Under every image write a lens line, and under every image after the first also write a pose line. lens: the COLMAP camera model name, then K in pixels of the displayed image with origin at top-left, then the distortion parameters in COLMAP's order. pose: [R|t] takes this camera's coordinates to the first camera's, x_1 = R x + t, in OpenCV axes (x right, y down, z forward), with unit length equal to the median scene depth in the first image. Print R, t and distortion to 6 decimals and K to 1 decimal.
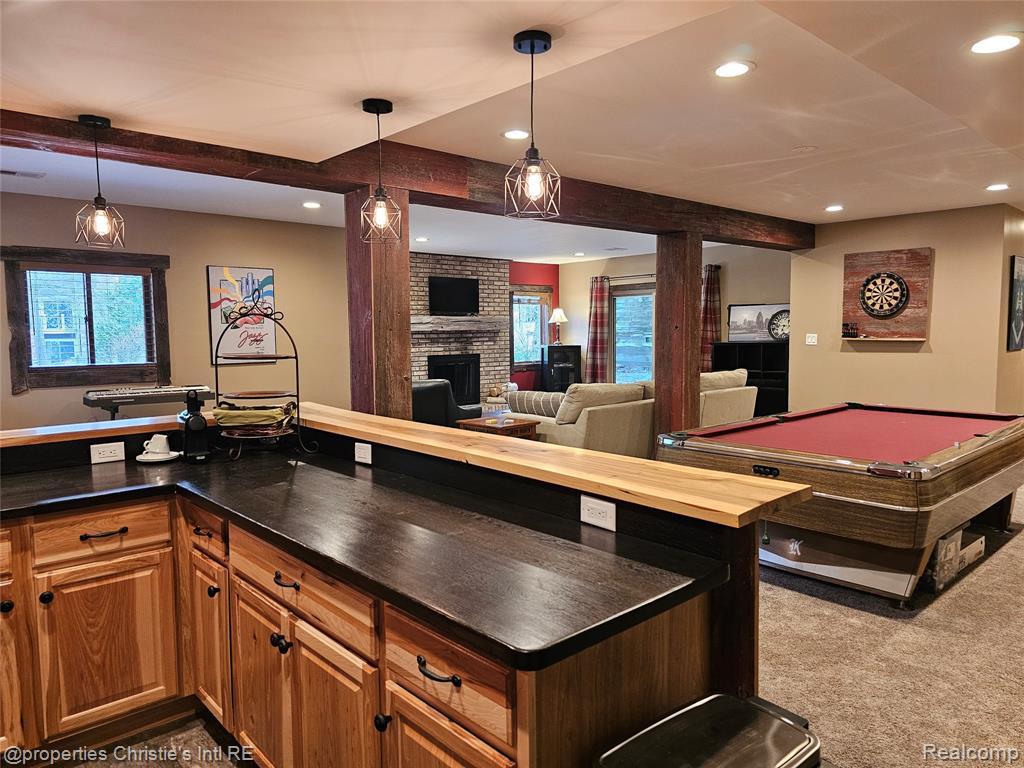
lens RADIAL K [[682.3, 0, 513.2], [0, 682.3, 387.2], [0, 0, 1]] dist [0.046016, -0.020984]
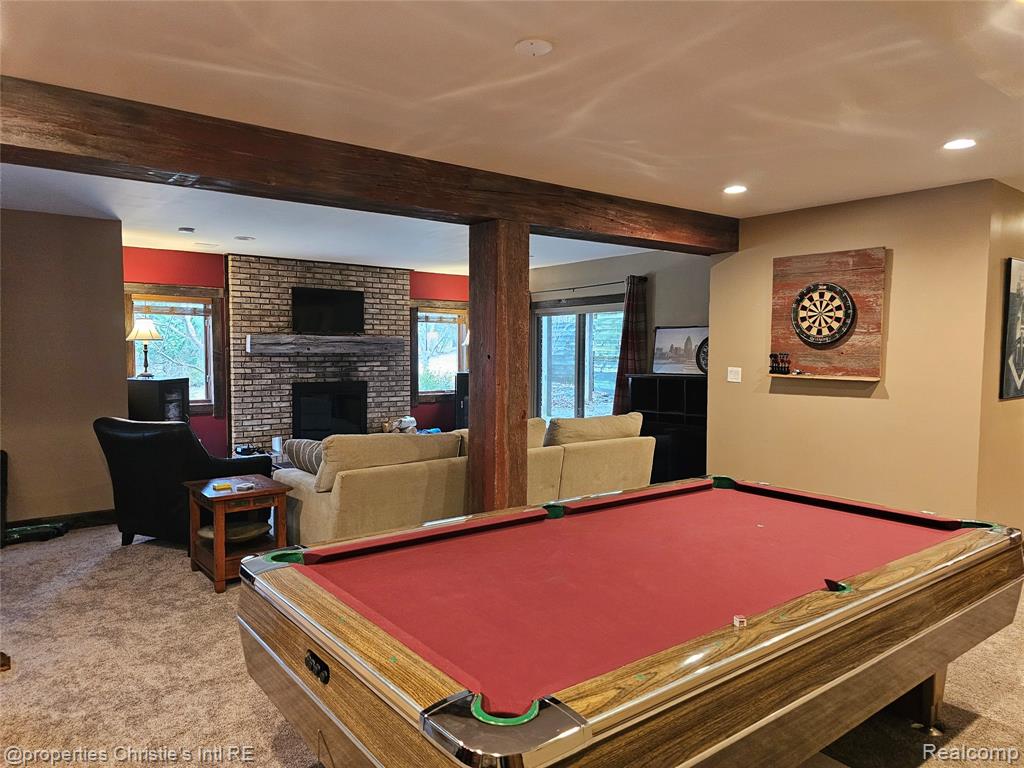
lens RADIAL K [[682.3, 0, 507.8], [0, 682.3, 390.3], [0, 0, 1]] dist [0.046016, -0.020984]
pose [[0.996146, 0.020283, -0.085334, 0.261244], [-0.022356, 0.999476, -0.023400, -0.030935], [0.084815, 0.025218, 0.996078, 0.256314]]
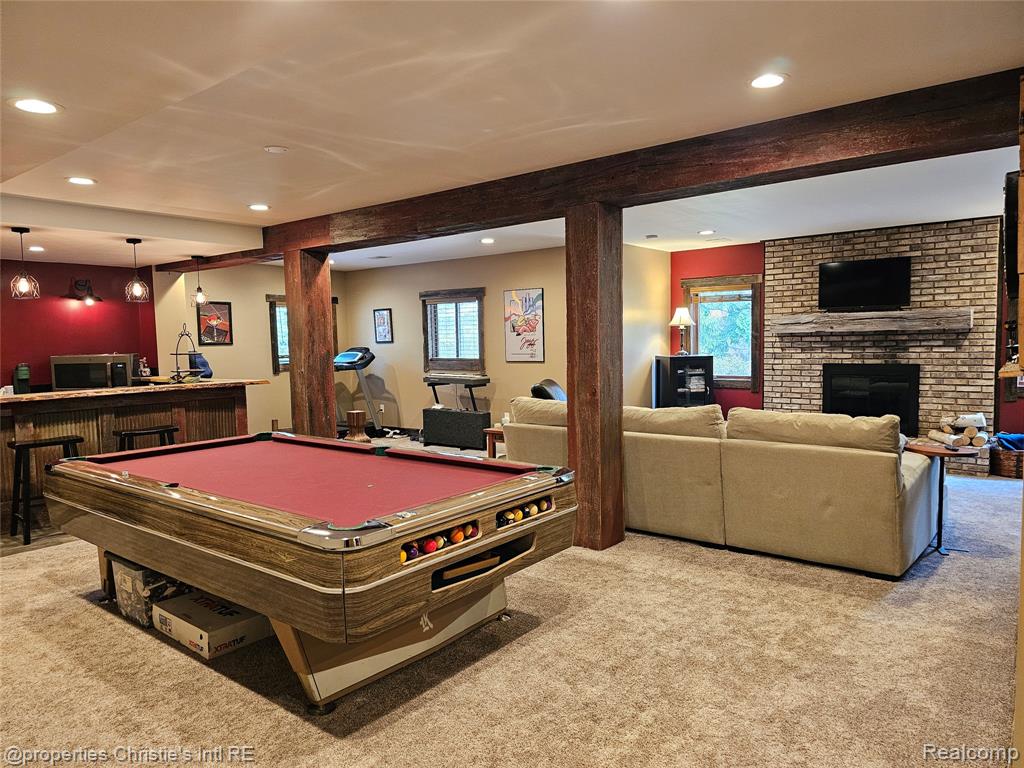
lens RADIAL K [[682.3, 0, 493.9], [0, 682.3, 383.3], [0, 0, 1]] dist [0.046016, -0.020984]
pose [[0.151982, 0.071494, -0.985794, 0.774336], [-0.066215, 0.995876, 0.062017, -0.061364], [0.986163, 0.055849, 0.156090, 0.642266]]
